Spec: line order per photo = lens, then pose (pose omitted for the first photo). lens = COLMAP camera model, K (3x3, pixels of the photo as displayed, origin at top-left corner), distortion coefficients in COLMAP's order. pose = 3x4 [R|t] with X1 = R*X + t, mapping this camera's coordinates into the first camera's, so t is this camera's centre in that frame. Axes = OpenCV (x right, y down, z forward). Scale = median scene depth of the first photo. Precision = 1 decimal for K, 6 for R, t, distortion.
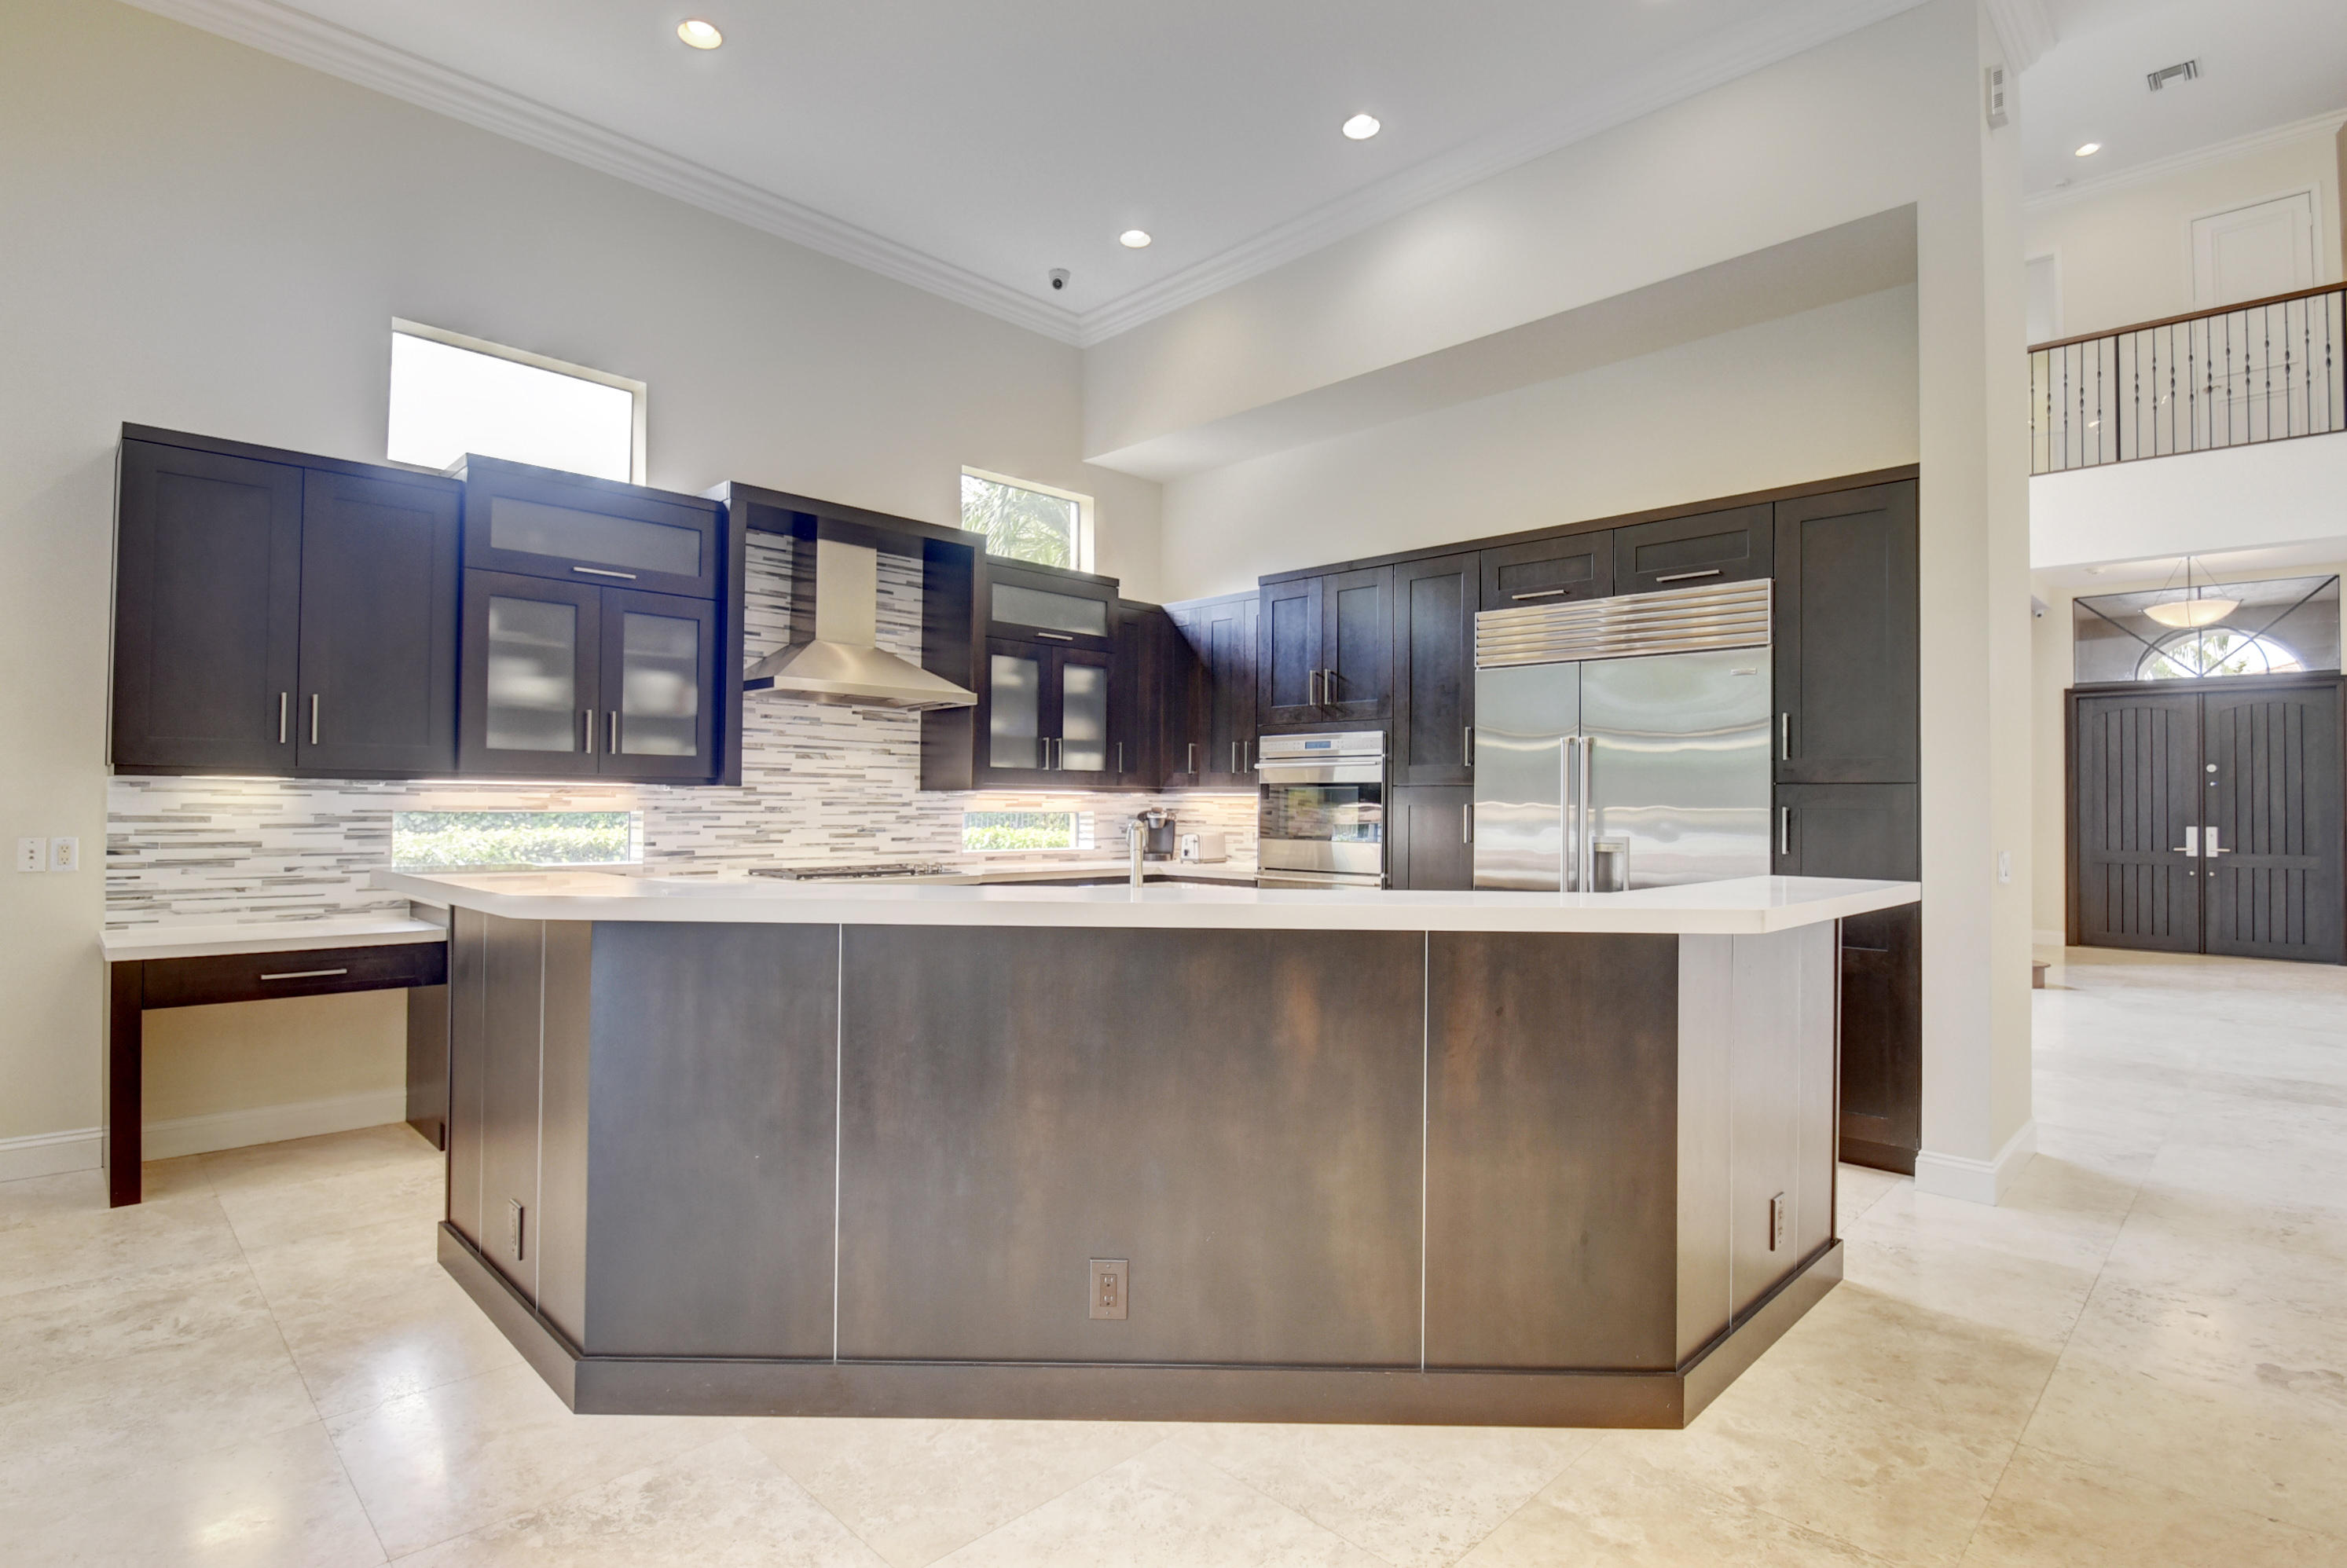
lens RADIAL K [[1171.4, 0, 1160.4], [0, 1171.4, 790.7], [0, 0, 1]] dist [-0.016304, -0.002413]
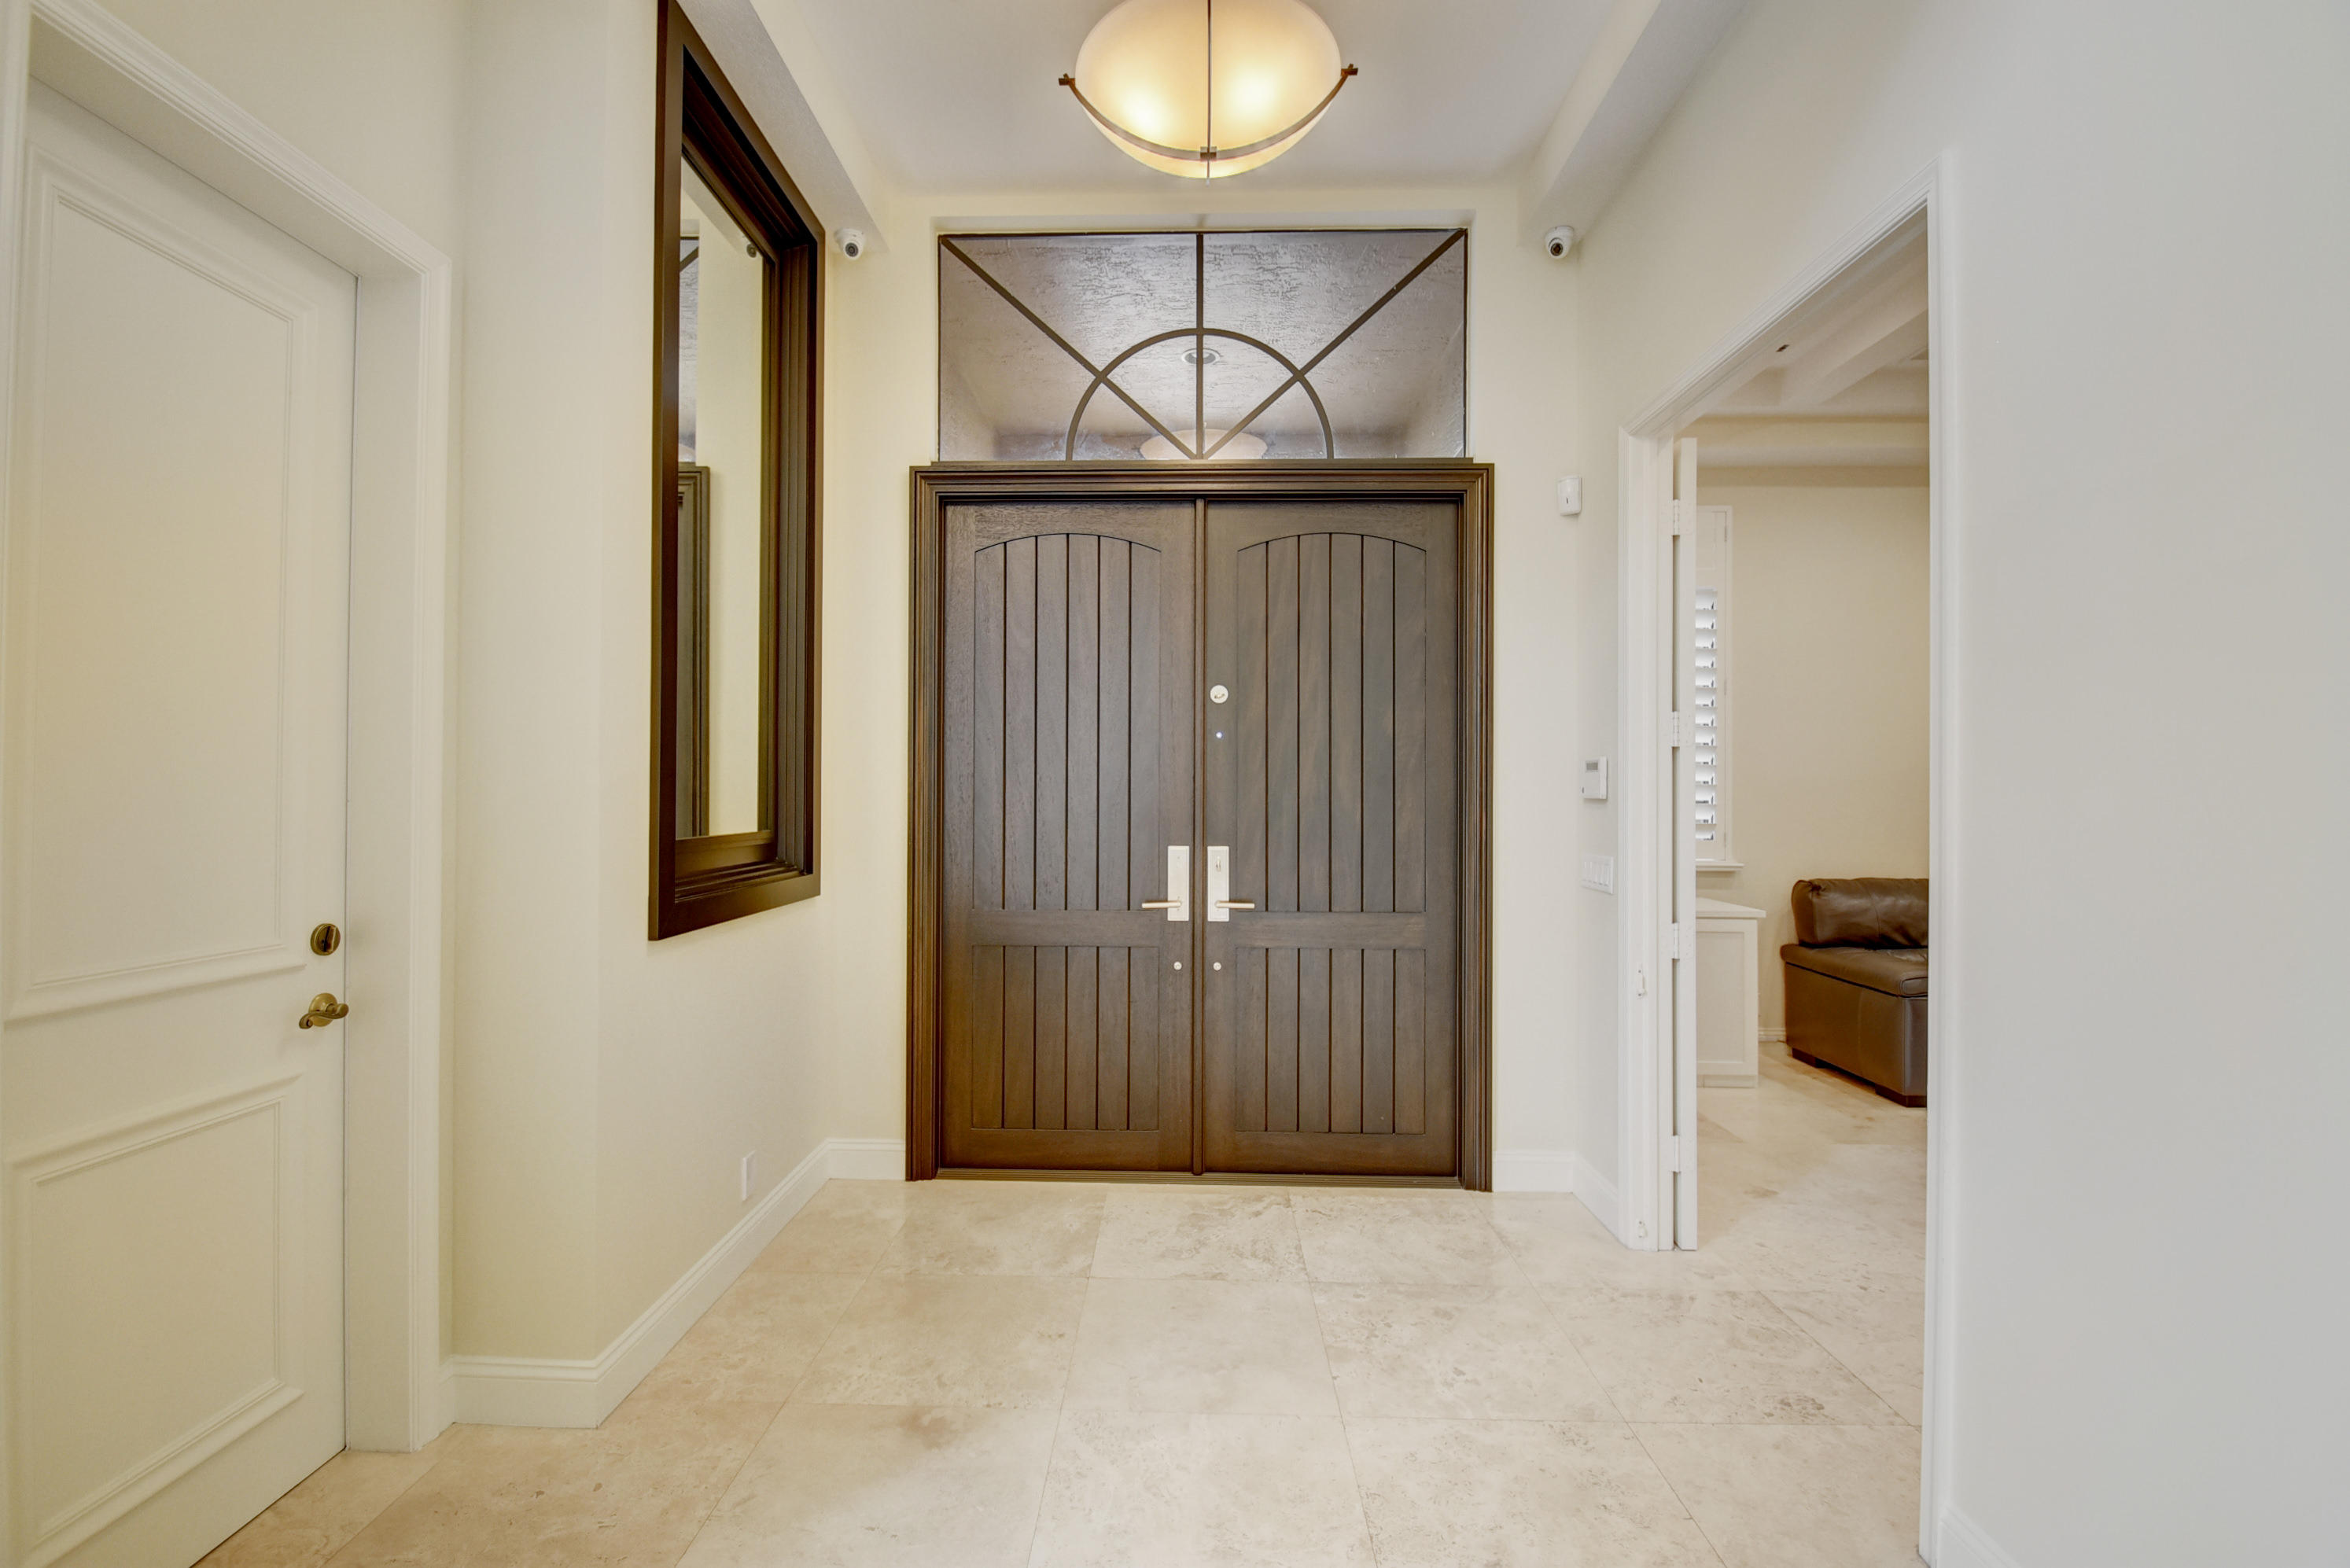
lens RADIAL K [[1054.2, 0, 1175.6], [0, 1054.2, 783.8], [0, 0, 1]] dist [0.000070, 0.000225]
pose [[0.716846, 0.001239, 0.697231, 1.180790], [-0.008829, 0.999934, 0.007301, 0.014899], [-0.697176, -0.011390, 0.716810, 1.365705]]
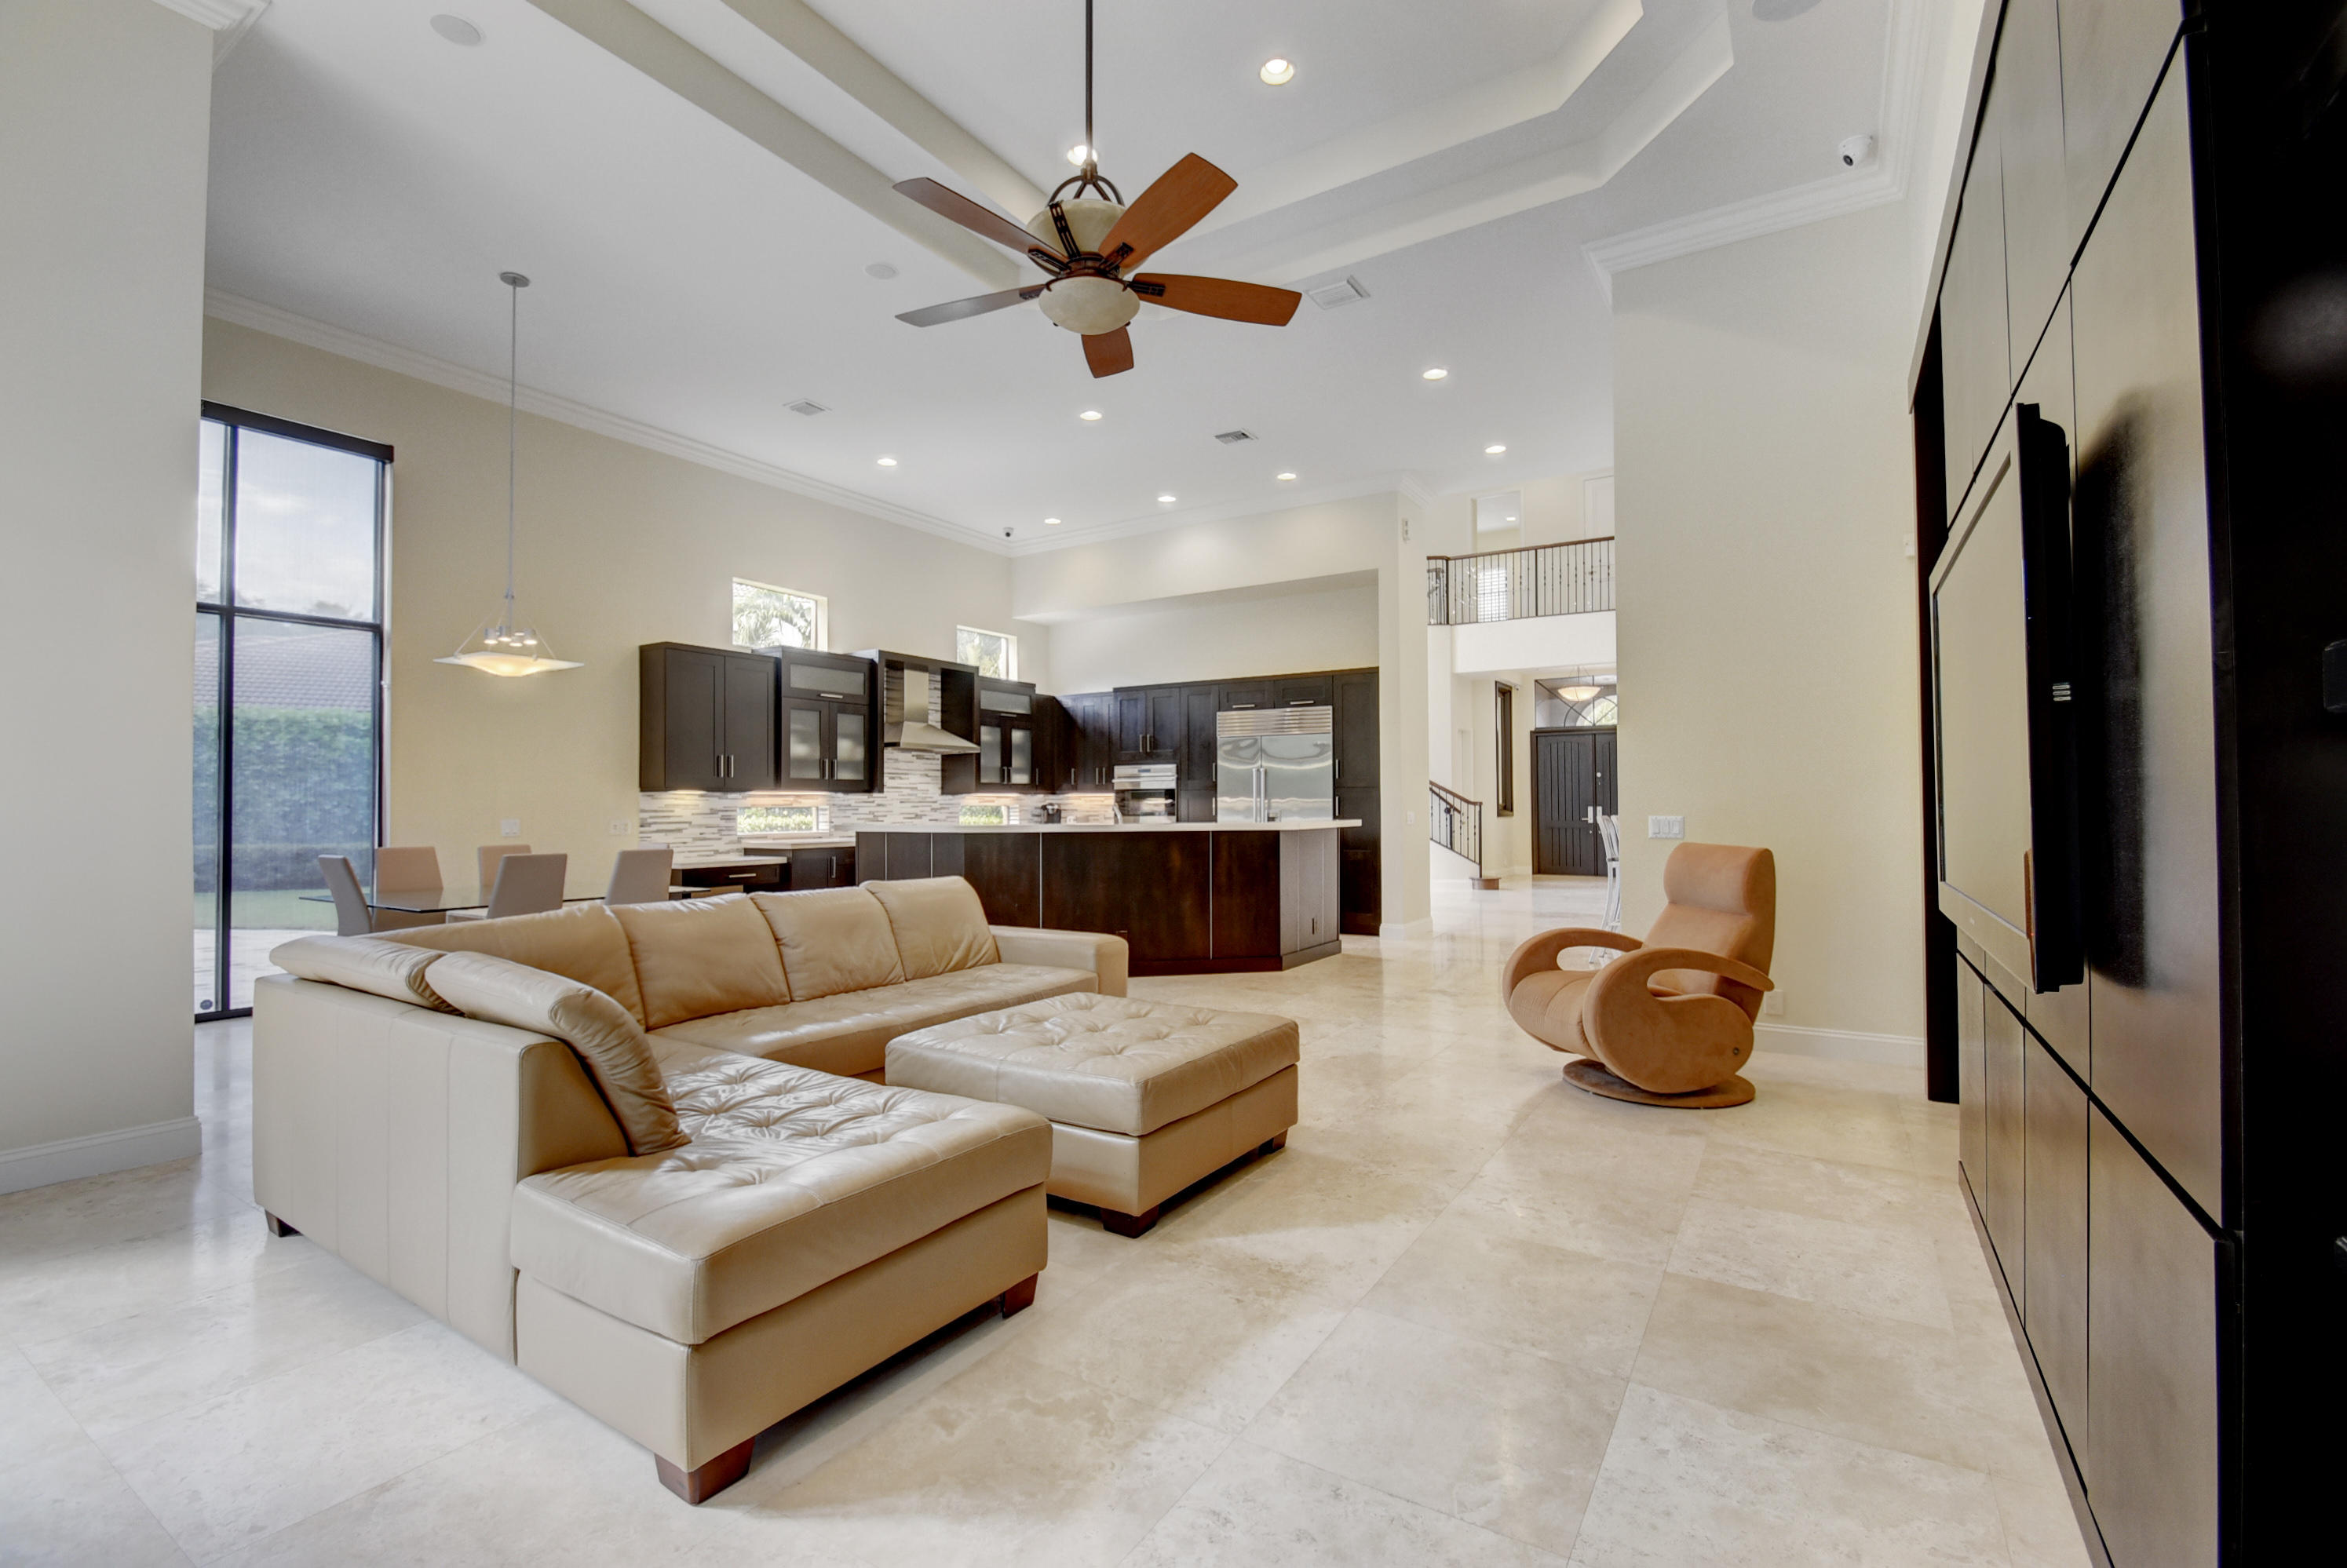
lens RADIAL K [[1043.3, 0, 1169.3], [0, 1043.3, 782.5], [0, 0, 1]] dist [-0.017049, -0.000922]
pose [[0.973322, -0.009011, 0.229266, -0.254079], [0.011094, 0.999908, -0.007802, -0.003028], [-0.229175, 0.010137, 0.973333, -0.840239]]
